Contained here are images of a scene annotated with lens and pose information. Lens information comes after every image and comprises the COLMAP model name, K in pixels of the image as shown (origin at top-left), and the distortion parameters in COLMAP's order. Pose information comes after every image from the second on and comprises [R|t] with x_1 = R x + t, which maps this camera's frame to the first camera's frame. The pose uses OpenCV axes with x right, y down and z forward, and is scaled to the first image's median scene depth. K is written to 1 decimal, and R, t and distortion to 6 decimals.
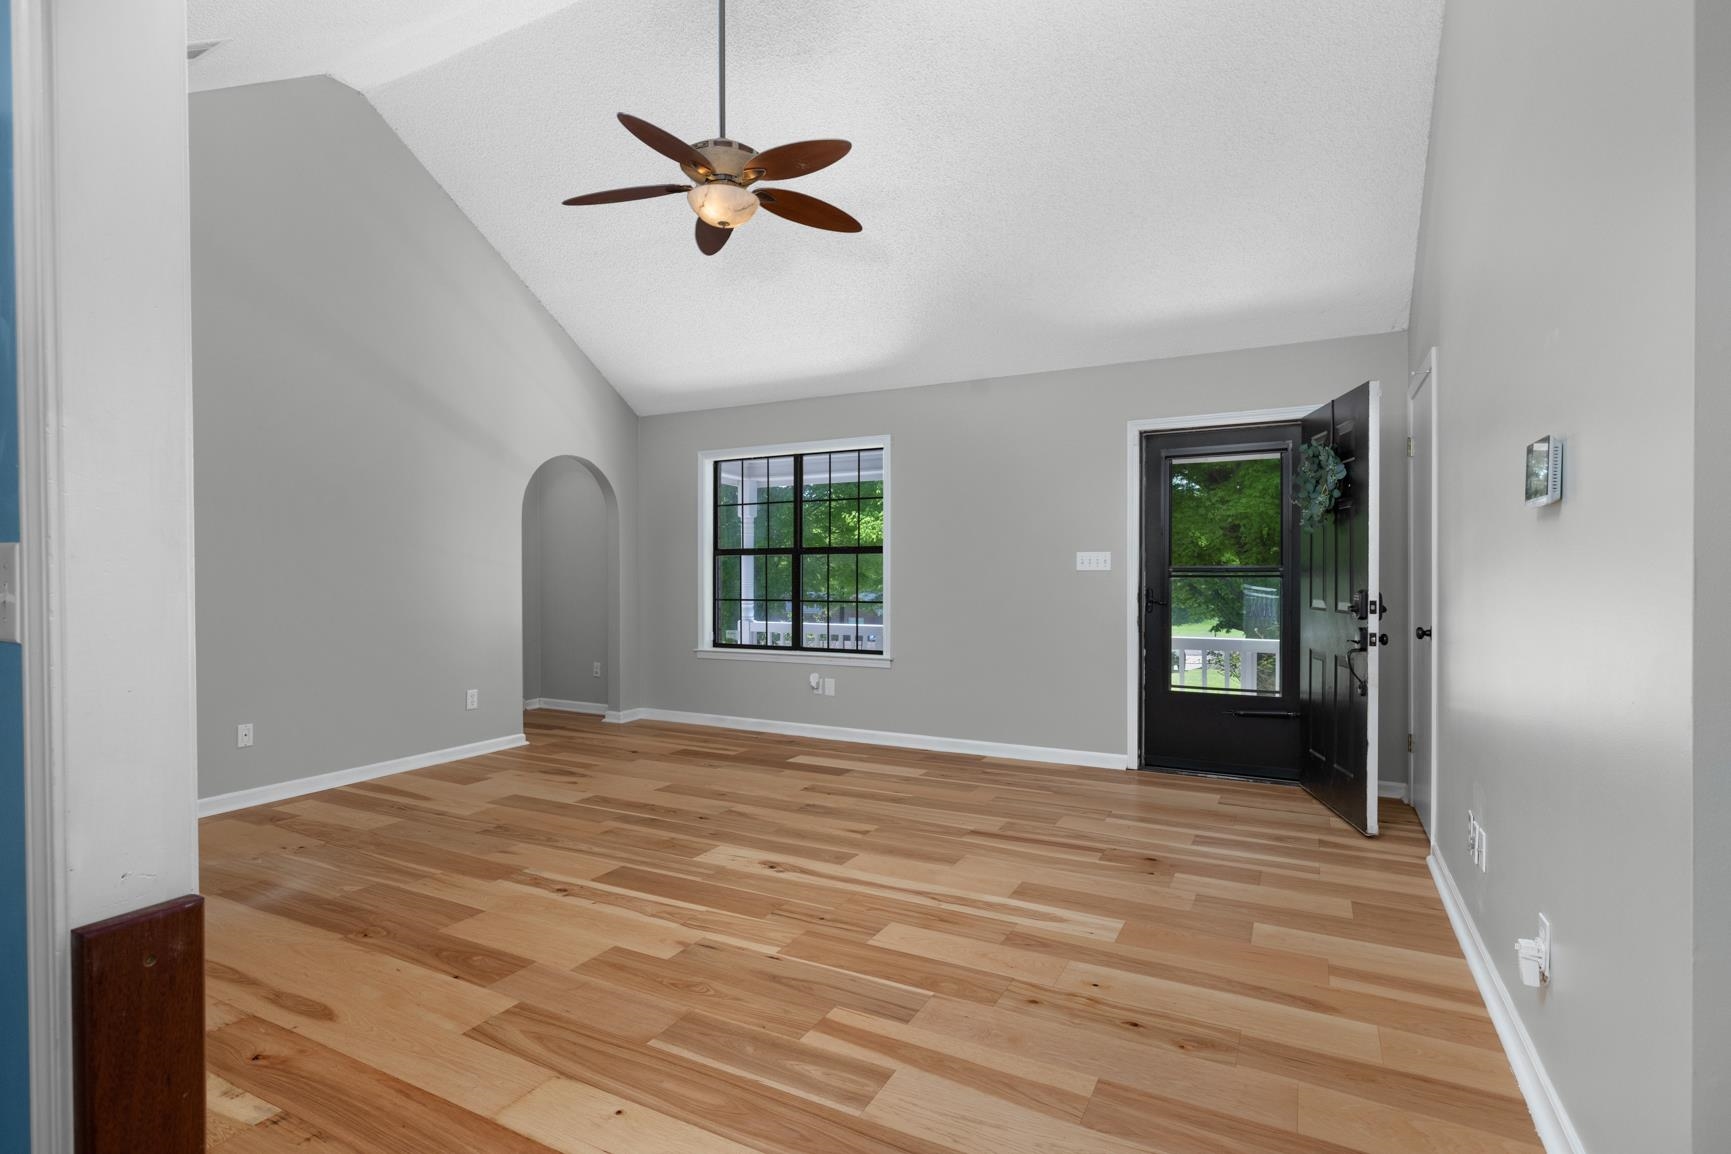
lens RADIAL K [[834.5, 0, 855.3], [0, 834.5, 588.0], [0, 0, 1]] dist [-0.006642, 0.003385]
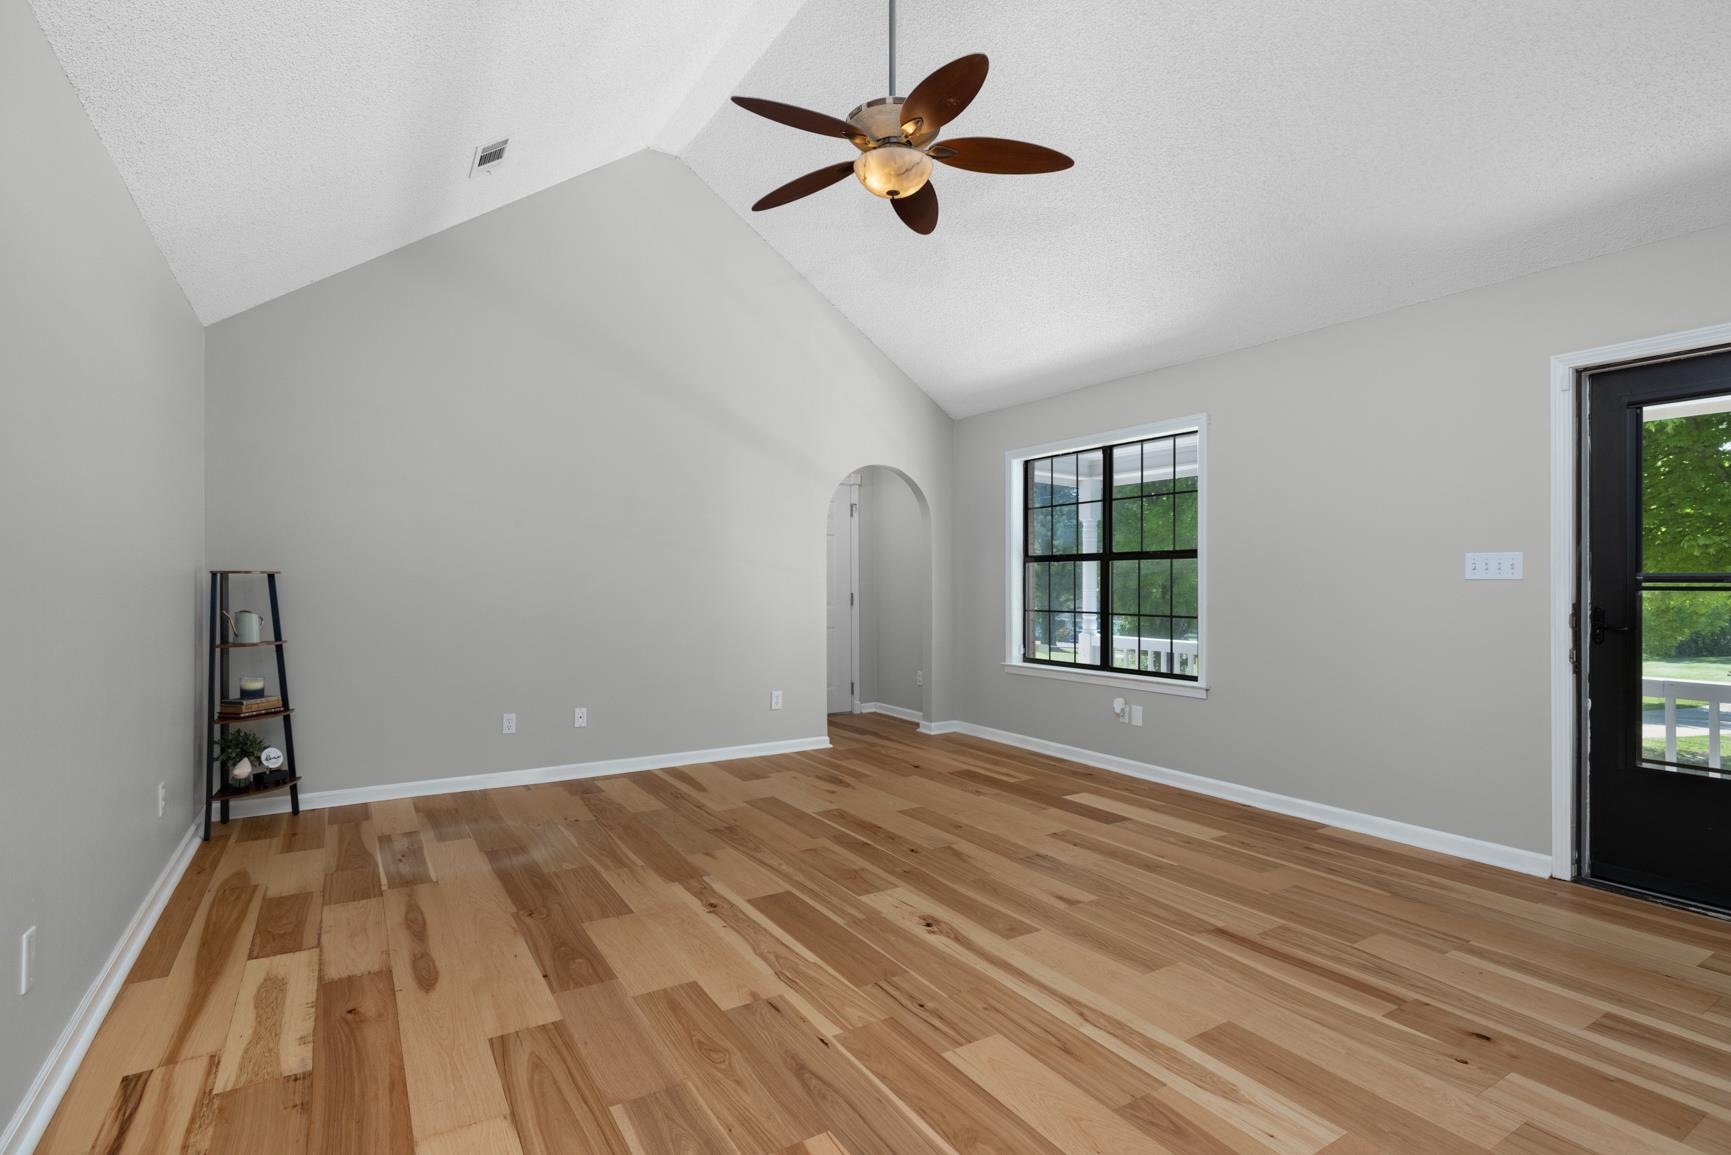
lens RADIAL K [[834.5, 0, 863.0], [0, 834.5, 580.3], [0, 0, 1]] dist [-0.006642, 0.003385]
pose [[0.866664, 0.001809, -0.498888, 0.227793], [-0.011028, 0.999819, -0.015532, -0.004008], [0.498770, 0.018963, 0.866527, 0.186360]]
